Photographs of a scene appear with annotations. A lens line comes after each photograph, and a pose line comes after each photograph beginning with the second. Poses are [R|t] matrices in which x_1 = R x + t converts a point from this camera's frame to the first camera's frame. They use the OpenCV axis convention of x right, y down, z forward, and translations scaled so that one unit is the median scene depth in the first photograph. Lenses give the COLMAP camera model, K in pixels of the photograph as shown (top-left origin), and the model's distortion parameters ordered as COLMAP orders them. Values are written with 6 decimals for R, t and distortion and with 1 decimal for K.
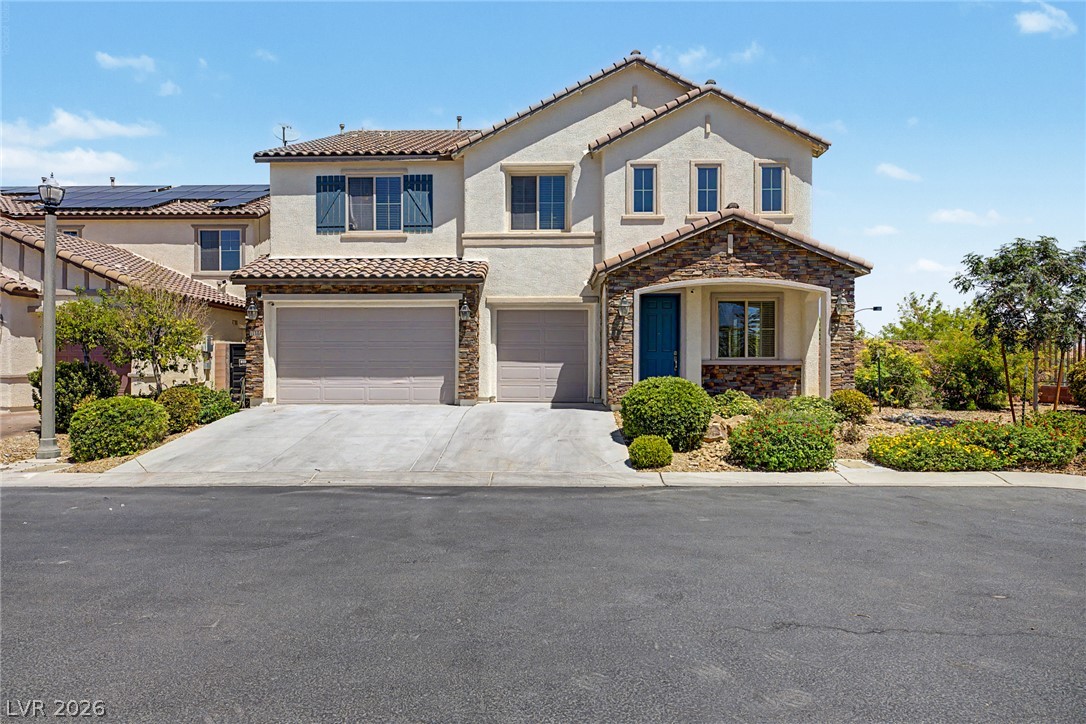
lens RADIAL K [[658.5, 0, 543.0], [0, 658.5, 362.0], [0, 0, 1]] dist [-0.003482, -0.000552]
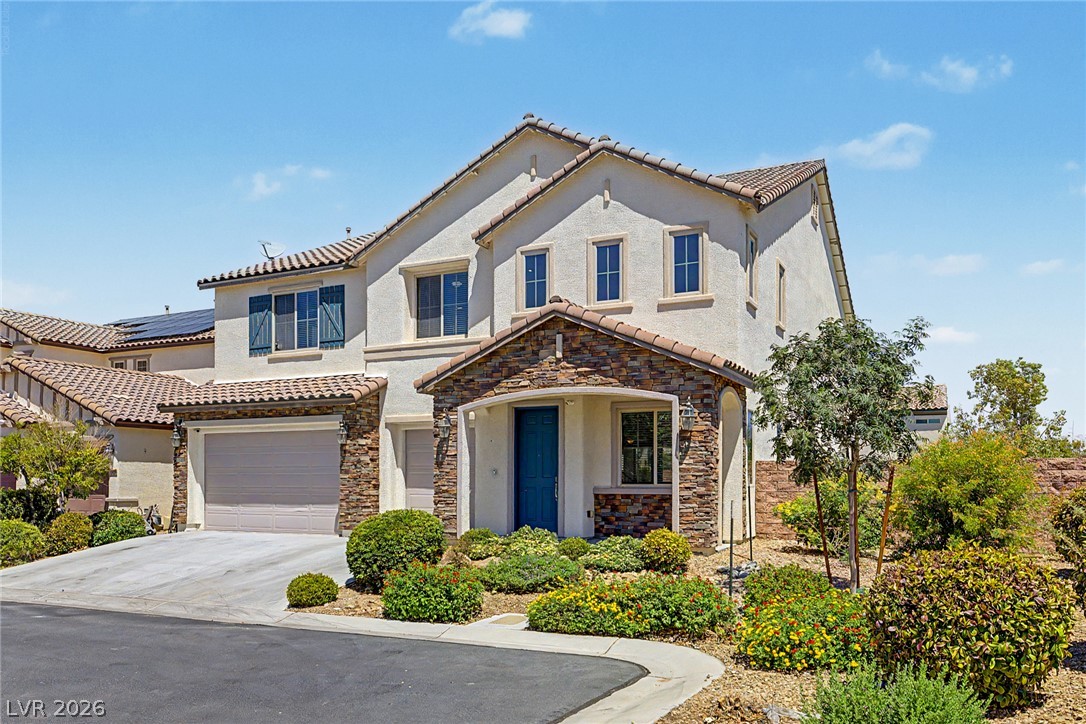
lens RADIAL K [[866.5, 0, 542.1], [0, 866.5, 478.6], [0, 0, 1]] dist [-0.006397, -0.001412]
pose [[0.907068, -0.000557, -0.420984, 0.612685], [-0.000503, 0.999997, -0.002407, -0.011573], [0.420984, 0.002395, 0.907065, 0.020910]]
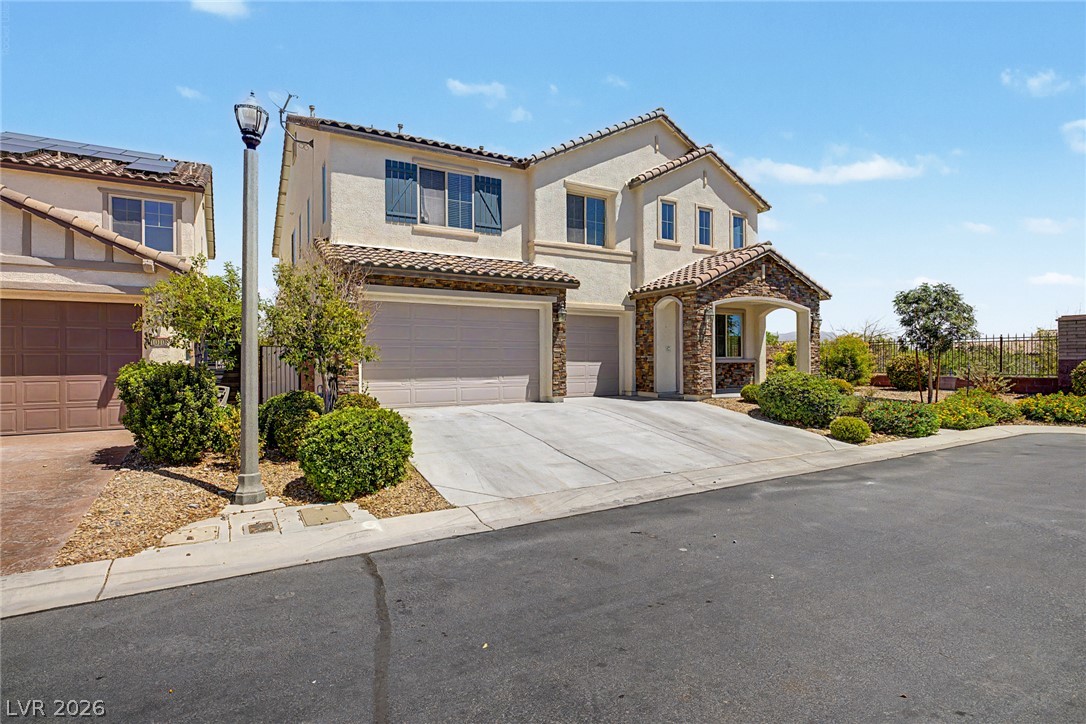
lens RADIAL K [[531.1, 0, 543.0], [0, 531.1, 362.0], [0, 0, 1]] dist [-0.000090, 0.000125]
pose [[0.857470, -0.004501, 0.514515, -0.559222], [0.006183, 0.999980, -0.001556, 0.002254], [-0.514497, 0.004515, 0.857480, 0.264961]]
